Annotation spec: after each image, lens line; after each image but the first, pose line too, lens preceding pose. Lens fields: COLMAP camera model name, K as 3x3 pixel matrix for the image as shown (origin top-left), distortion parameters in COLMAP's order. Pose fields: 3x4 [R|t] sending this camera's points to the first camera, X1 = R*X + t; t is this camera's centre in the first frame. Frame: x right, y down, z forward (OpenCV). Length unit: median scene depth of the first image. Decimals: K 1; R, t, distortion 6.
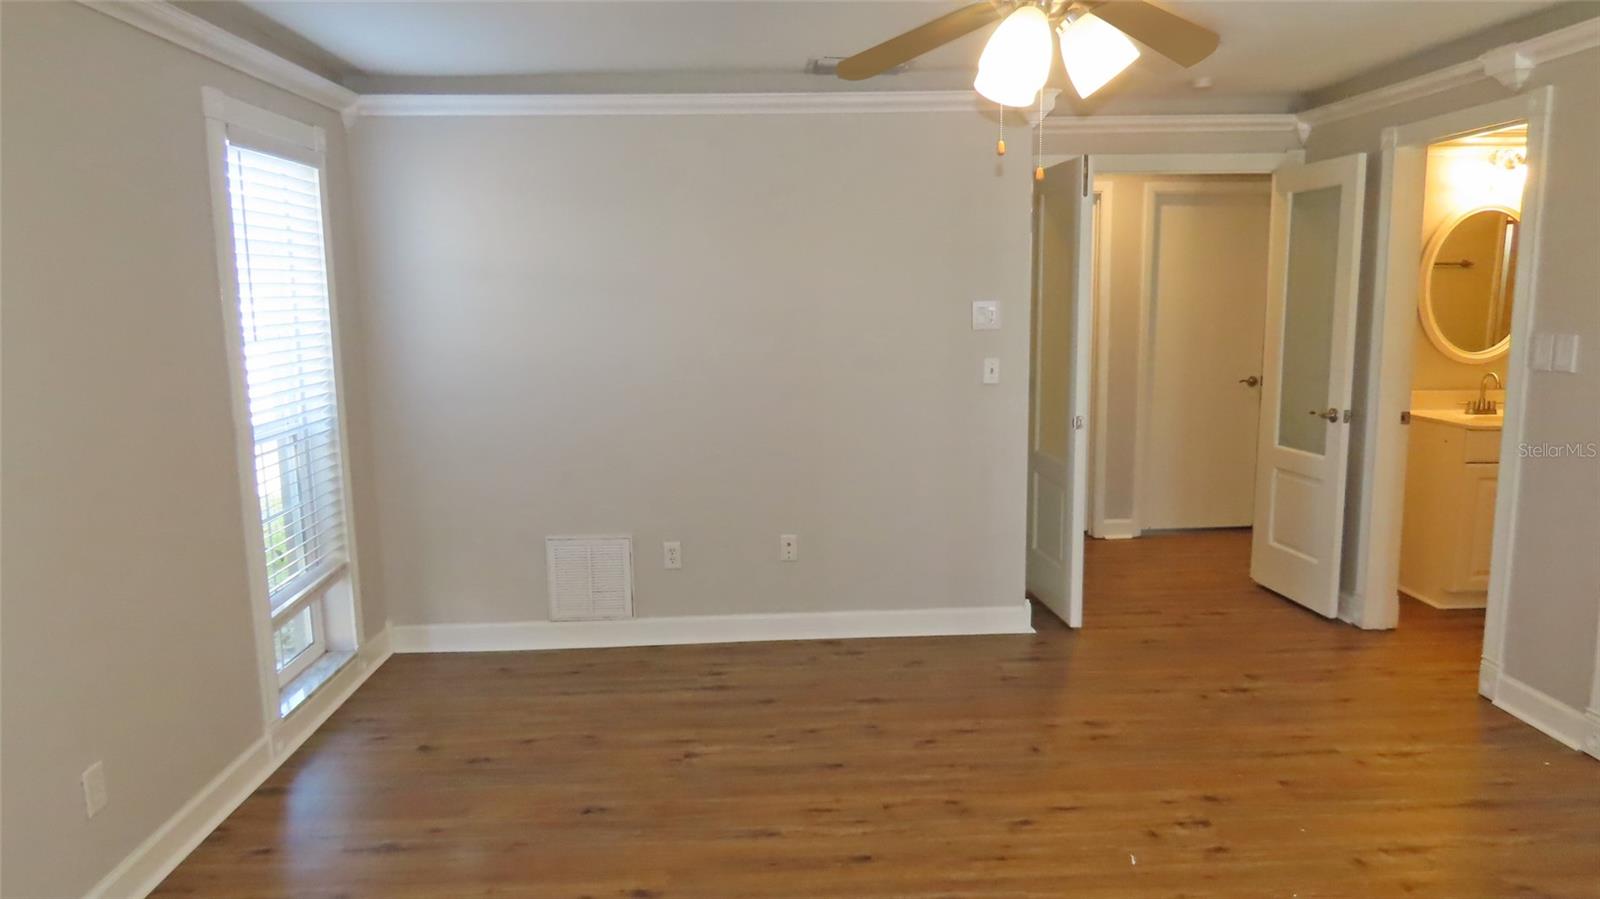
lens RADIAL K [[1020.6, 0, 796.1], [0, 1020.6, 444.4], [0, 0, 1]] dist [-0.010305, 0.006051]
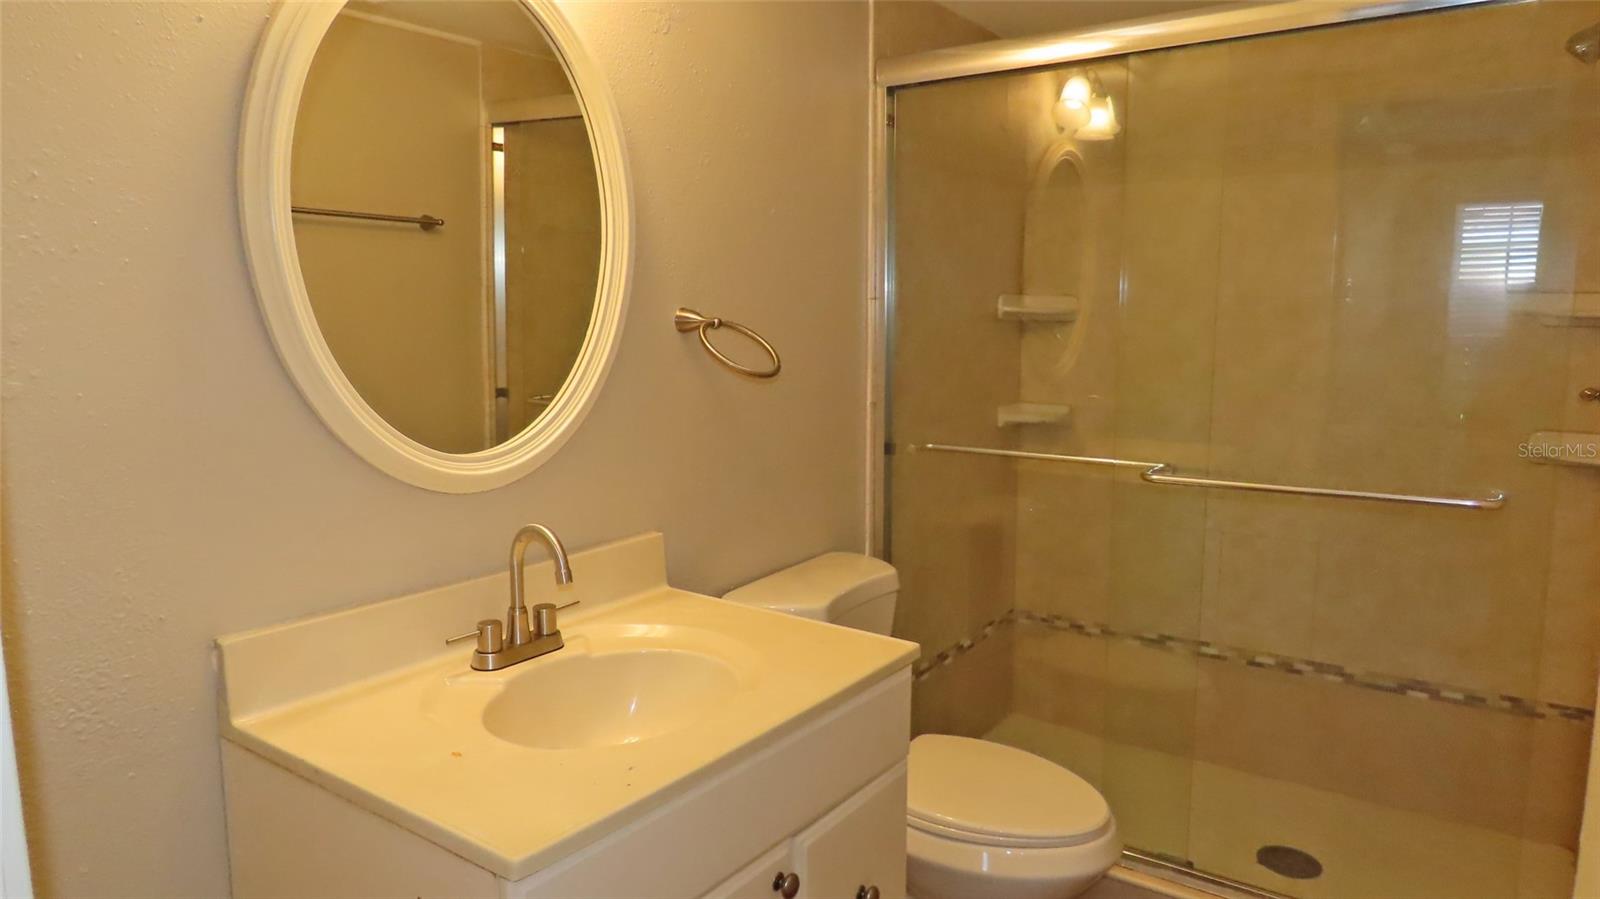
lens RADIAL K [[1020.6, 0, 792.3], [0, 1020.6, 447.9], [0, 0, 1]] dist [-0.010305, 0.006051]
pose [[0.619425, -0.100548, 0.778590, 0.565469], [0.106279, 0.993374, 0.043733, -0.110400], [-0.777828, 0.055659, 0.626007, 0.852071]]
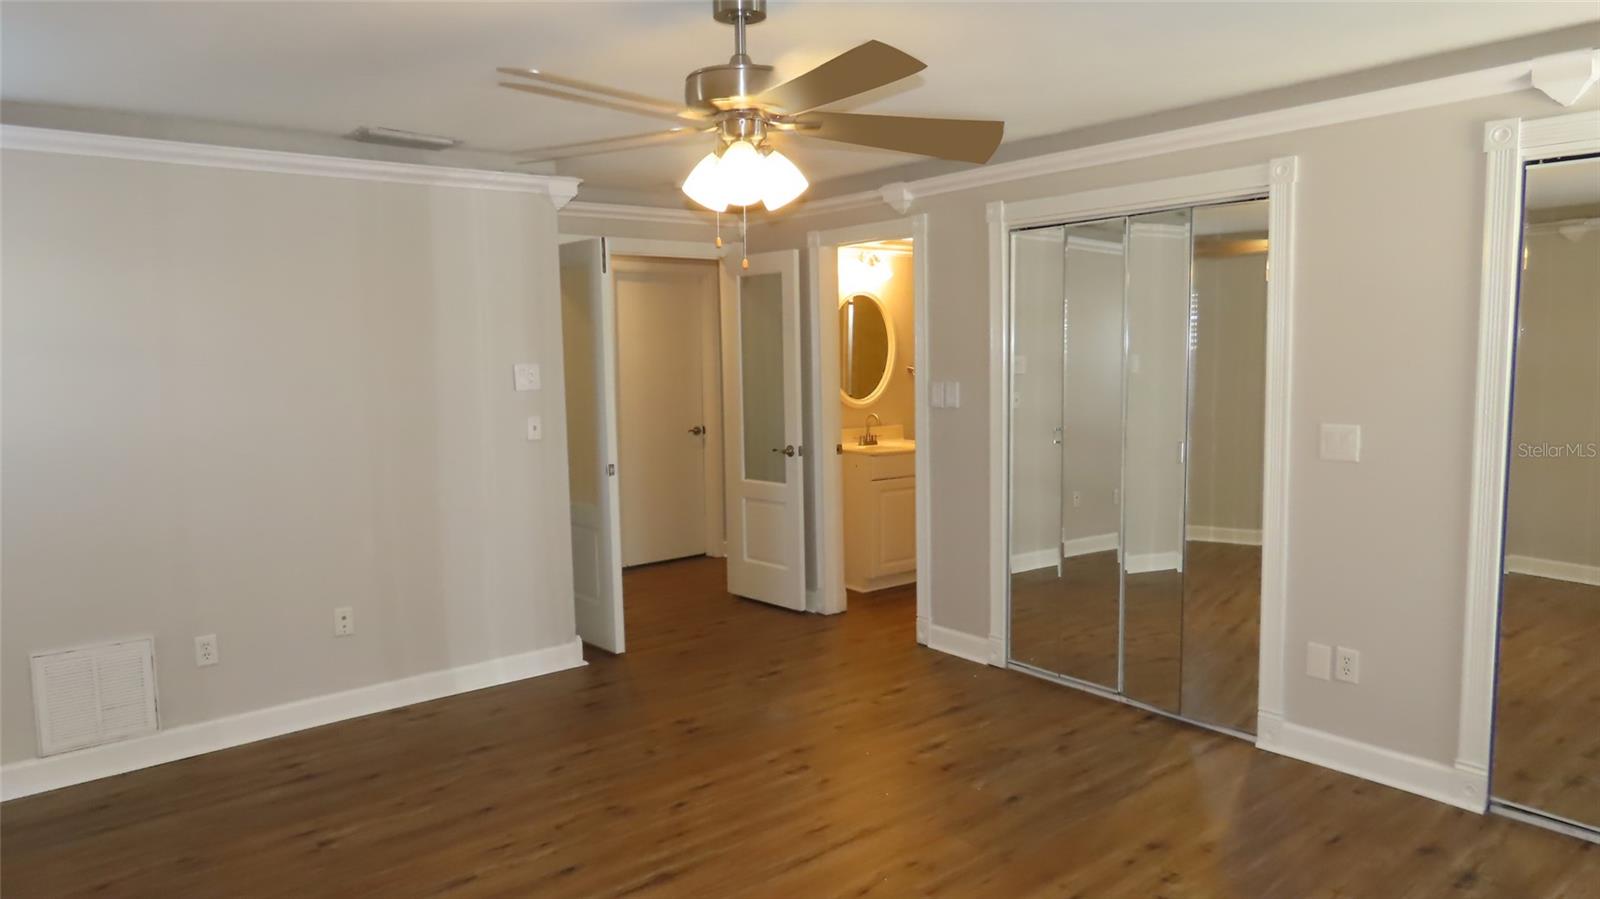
lens RADIAL K [[1020.6, 0, 811.5], [0, 1020.6, 443.9], [0, 0, 1]] dist [-0.010305, 0.006051]
pose [[0.799274, -0.054387, 0.598500, -0.221747], [0.093603, 0.995009, -0.034585, 0.009515], [-0.593632, 0.083664, 0.800376, -0.039274]]
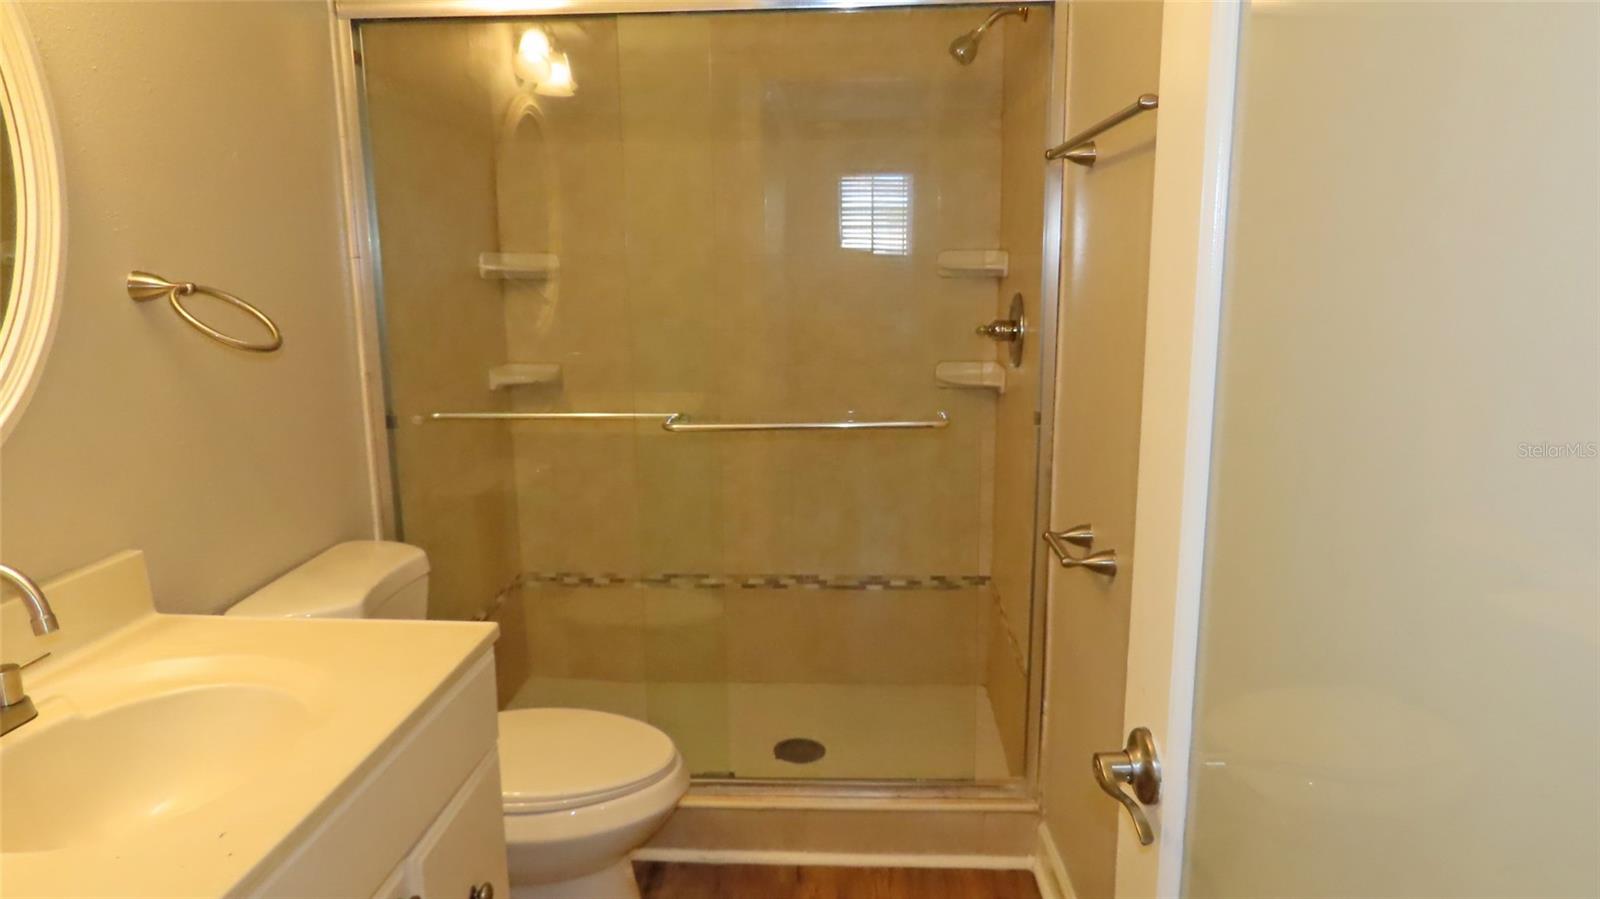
lens RADIAL K [[1020.6, 0, 795.3], [0, 1020.6, 448.9], [0, 0, 1]] dist [-0.010305, 0.006051]
pose [[0.109886, -0.173764, 0.978637, 0.551704], [0.147404, 0.976561, 0.156844, -0.117663], [-0.982953, 0.127020, 0.132924, 0.897489]]
